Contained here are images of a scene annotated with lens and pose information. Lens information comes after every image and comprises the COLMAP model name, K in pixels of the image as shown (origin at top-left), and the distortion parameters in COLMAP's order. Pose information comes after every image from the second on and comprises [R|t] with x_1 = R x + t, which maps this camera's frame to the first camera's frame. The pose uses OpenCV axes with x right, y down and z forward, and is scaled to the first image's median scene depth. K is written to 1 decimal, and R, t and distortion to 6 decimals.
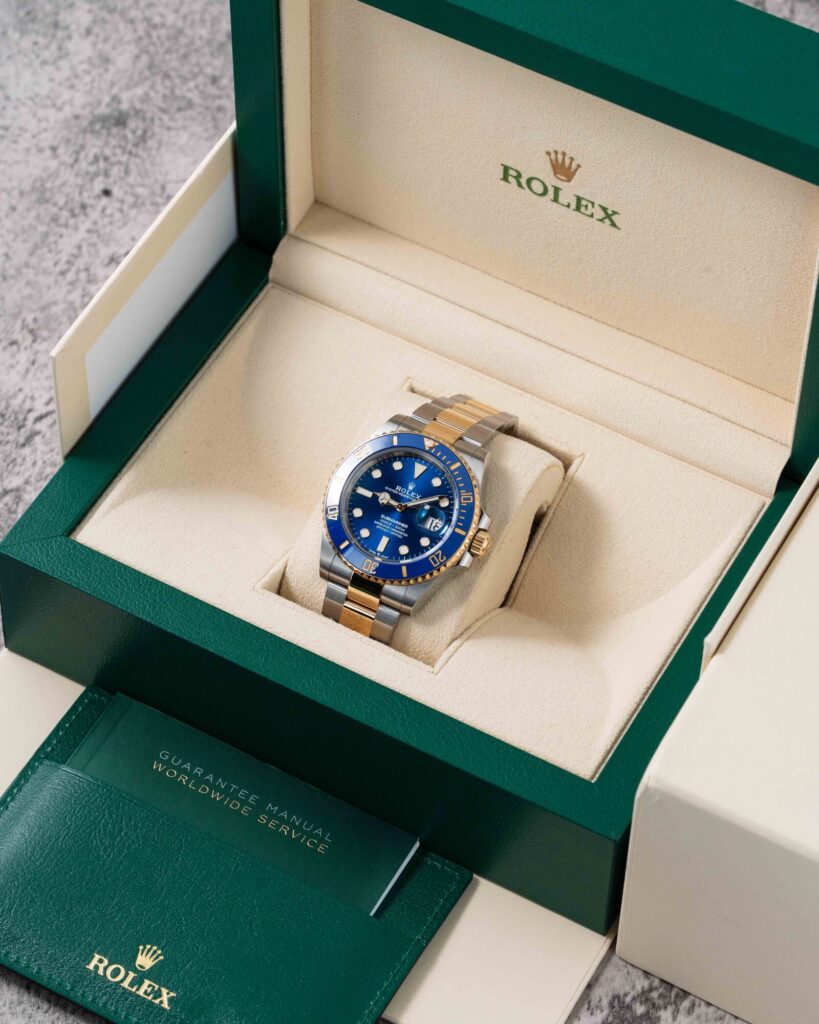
lens RADIAL K [[4961.7, 0, 409.4], [0, 4961.7, 511.8], [0, 0, 1]] dist [-0.189620, 0.000000]
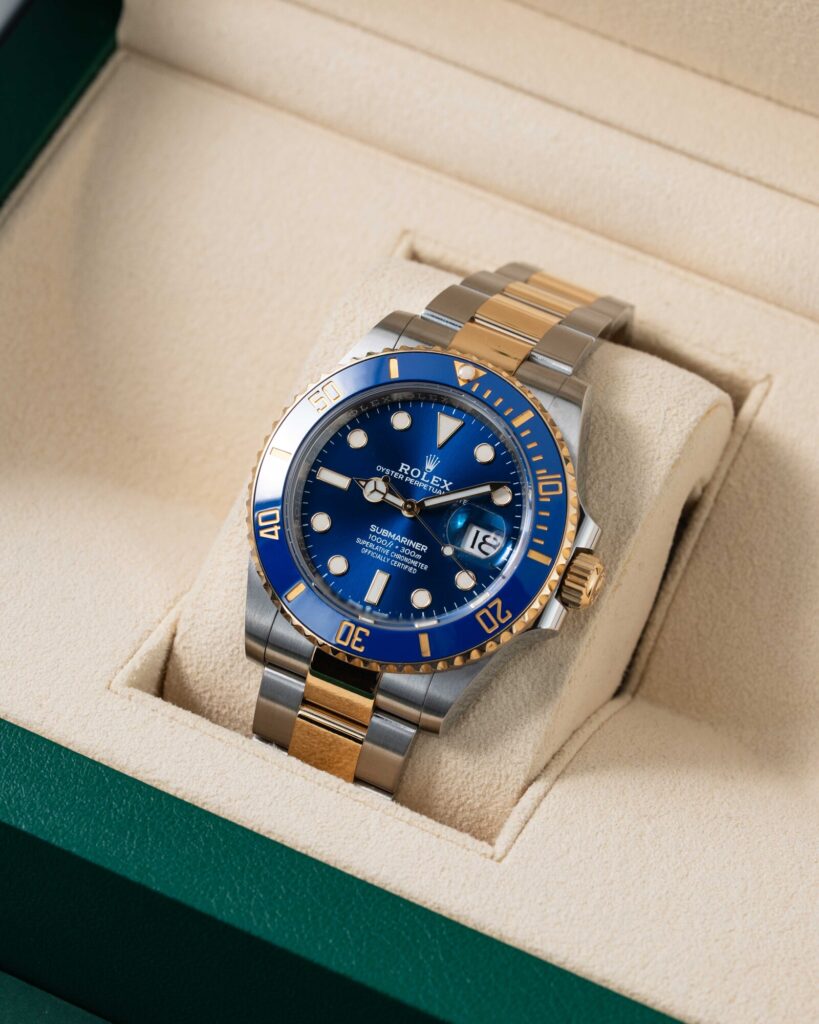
lens RADIAL K [[4961.7, 0, 408.9], [0, 4961.7, 512.0], [0, 0, 1]] dist [-0.189620, 0.000000]
pose [[0.999020, -0.034127, 0.028192, -0.015266], [0.032913, 0.998555, 0.042476, -0.020640], [-0.029601, -0.041507, 0.998700, 0.517567]]
